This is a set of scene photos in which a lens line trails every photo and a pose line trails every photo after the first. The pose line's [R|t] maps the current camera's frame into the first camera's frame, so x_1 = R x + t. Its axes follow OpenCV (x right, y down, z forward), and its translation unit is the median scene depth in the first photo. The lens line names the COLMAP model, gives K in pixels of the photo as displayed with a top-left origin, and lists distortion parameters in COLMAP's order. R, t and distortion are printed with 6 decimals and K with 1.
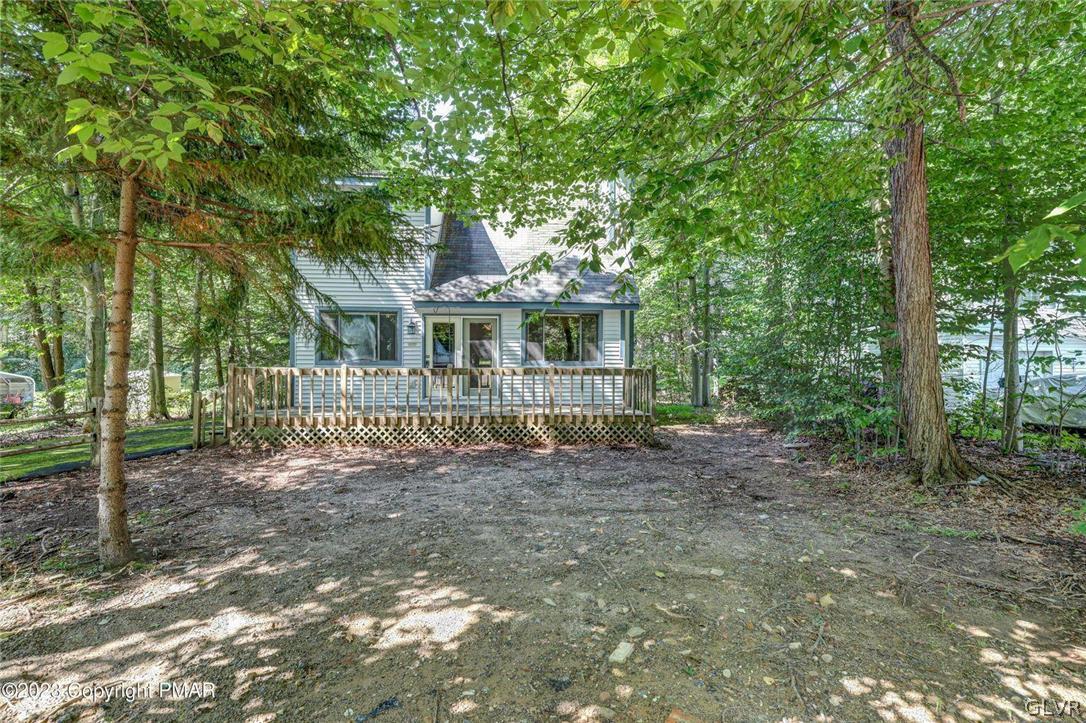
lens RADIAL K [[464.5, 0, 537.7], [0, 464.5, 367.5], [0, 0, 1]] dist [0.001568, 0.000003]
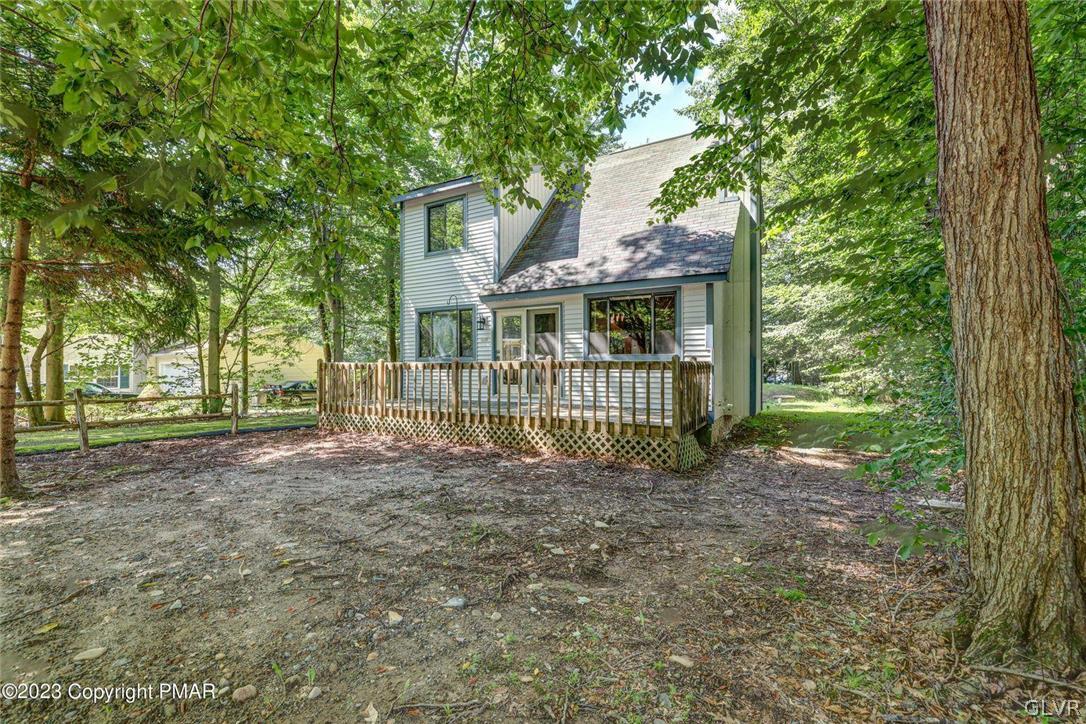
lens RADIAL K [[464.5, 0, 538.2], [0, 464.5, 359.0], [0, 0, 1]] dist [0.001568, 0.000003]
pose [[0.817620, -0.011865, -0.575636, 0.485843], [-0.001822, 0.999729, -0.023193, 0.017646], [0.575755, 0.020012, 0.817377, 0.314376]]
